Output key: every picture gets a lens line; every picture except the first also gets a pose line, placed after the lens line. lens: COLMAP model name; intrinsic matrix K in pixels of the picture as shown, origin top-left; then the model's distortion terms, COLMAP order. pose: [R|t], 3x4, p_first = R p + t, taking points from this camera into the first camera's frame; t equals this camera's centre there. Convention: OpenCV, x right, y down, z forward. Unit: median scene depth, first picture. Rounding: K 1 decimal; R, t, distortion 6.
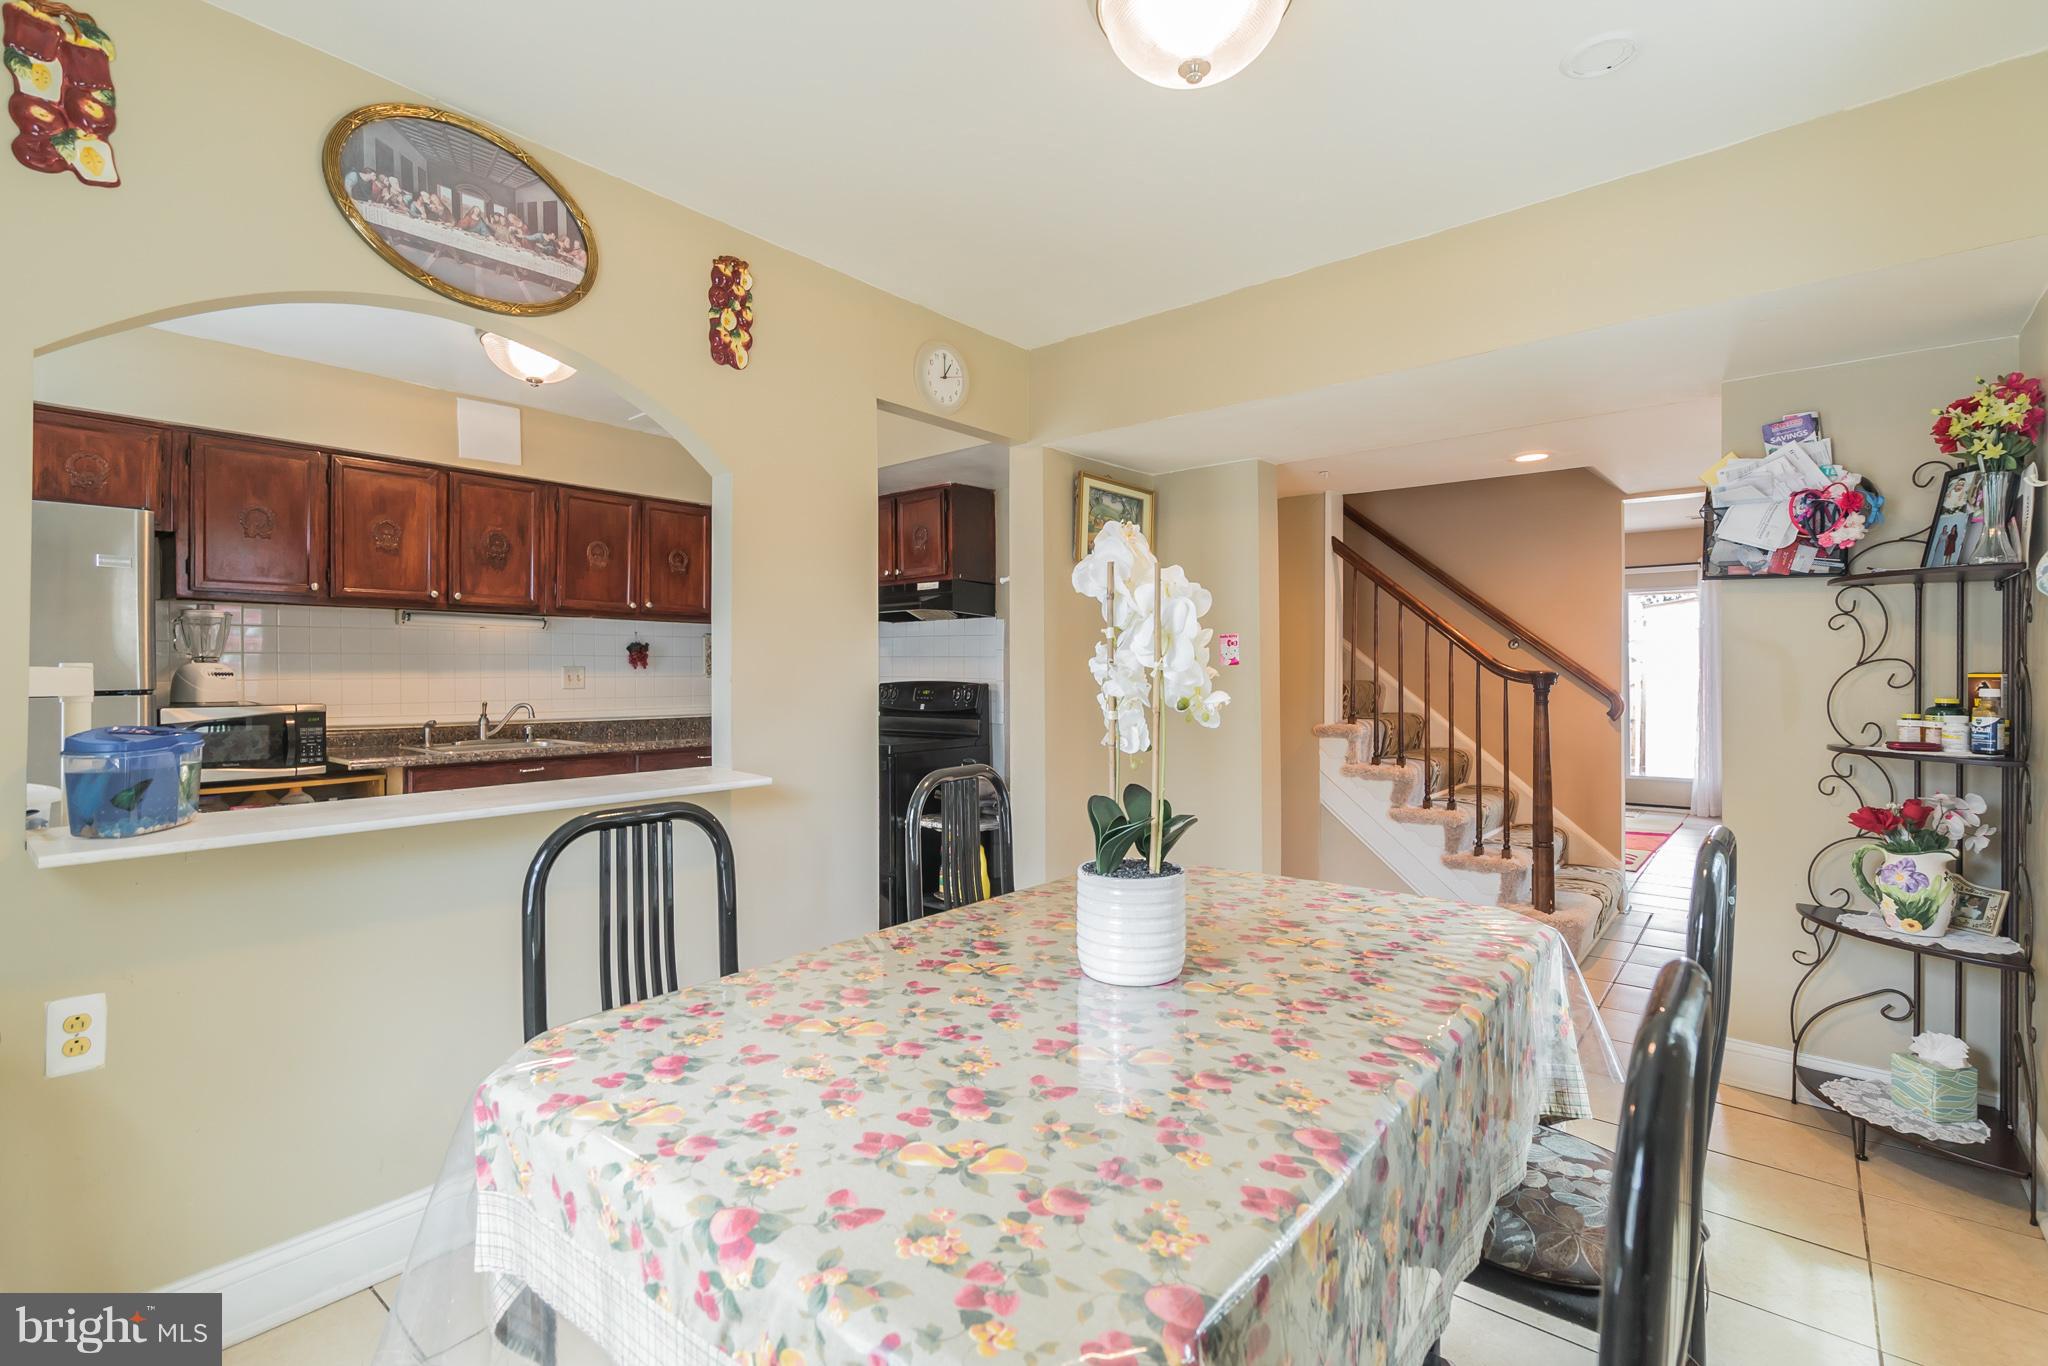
lens RADIAL K [[886.5, 0, 971.4], [0, 886.5, 671.5], [0, 0, 1]] dist [-0.000790, 0.000278]
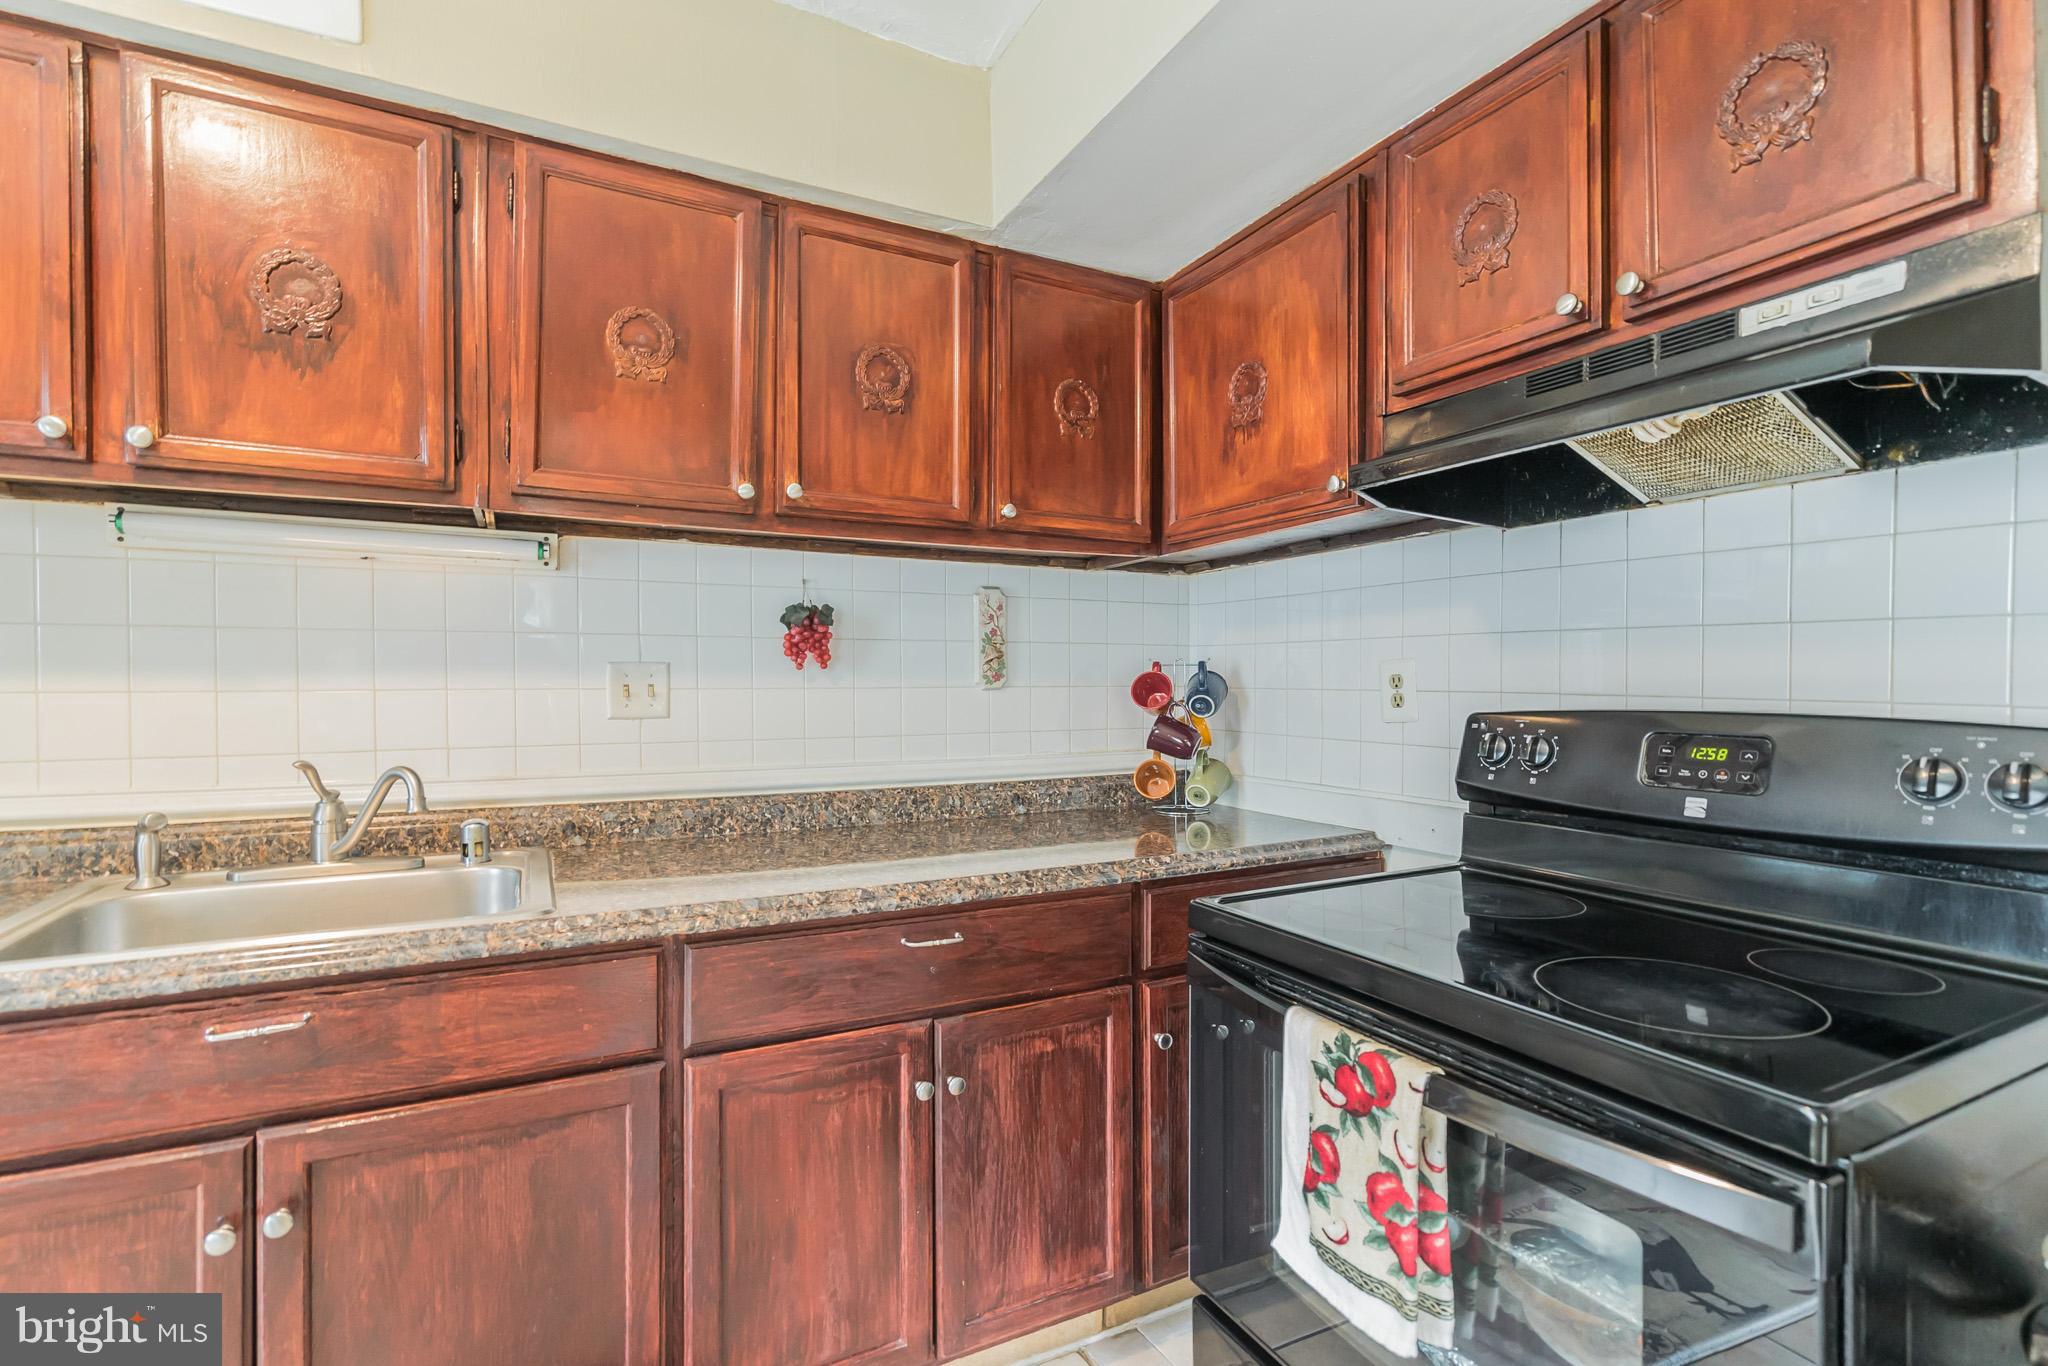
lens RADIAL K [[933.9, 0, 996.0], [0, 933.9, 682.1], [0, 0, 1]] dist [-0.005088, 0.000963]
pose [[0.917904, 0.004866, -0.396772, -0.156338], [-0.003010, 0.999981, 0.005299, 0.001026], [0.396790, -0.003670, 0.917902, 0.788148]]
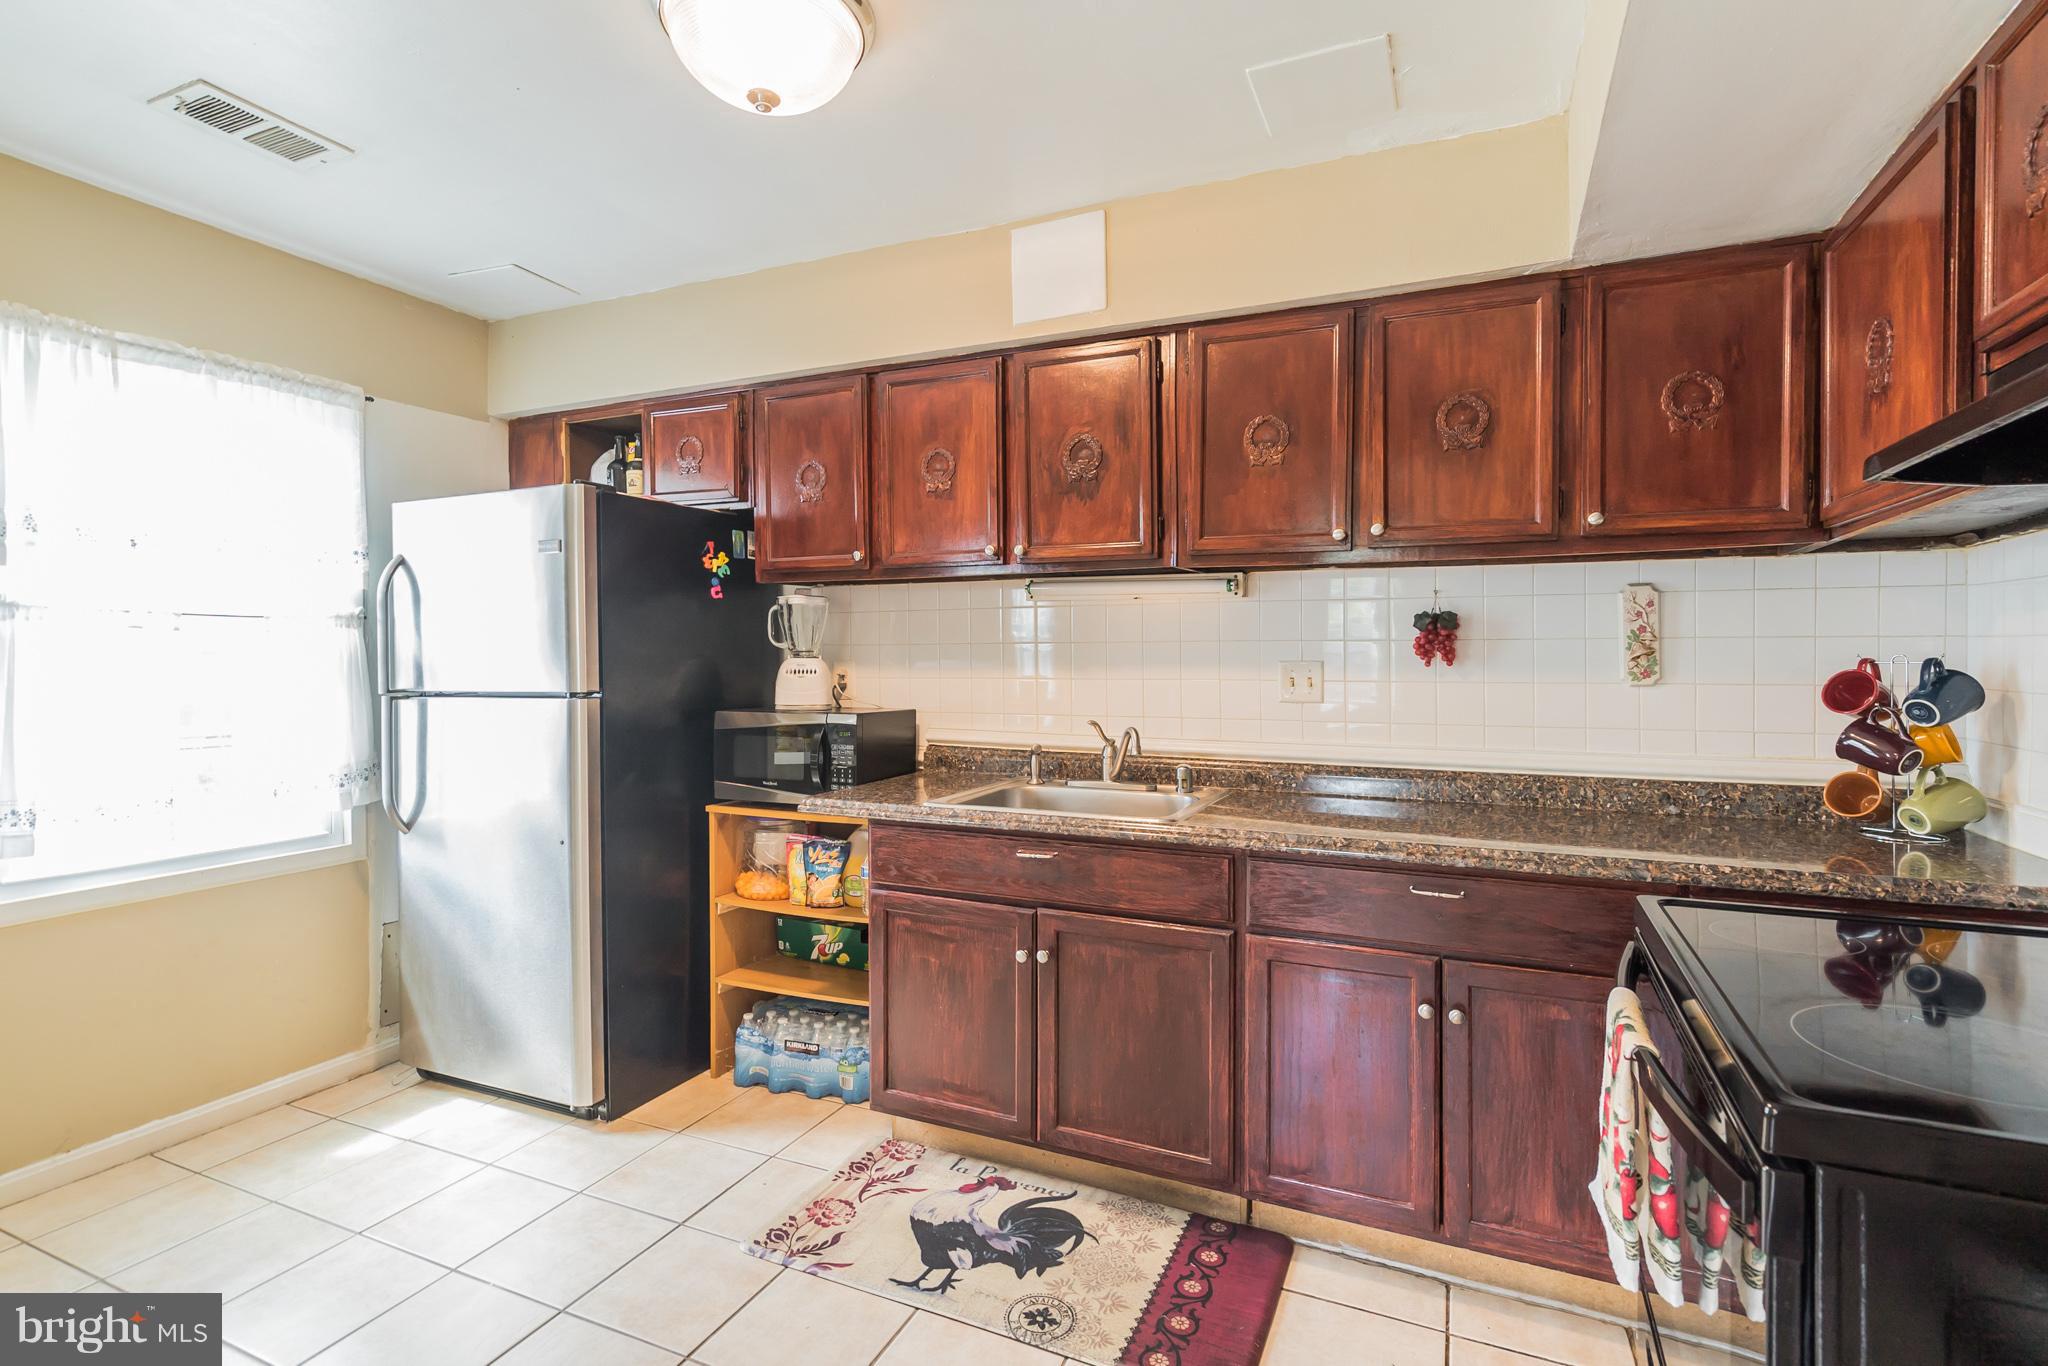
lens RADIAL K [[959.6, 0, 1081.2], [0, 959.6, 663.7], [0, 0, 1]] dist [-0.015899, 0.017851]
pose [[0.296366, 0.014414, -0.954966, 0.079390], [0.000263, 0.999885, 0.015173, -0.014679], [0.955074, -0.004748, 0.296328, 0.814156]]
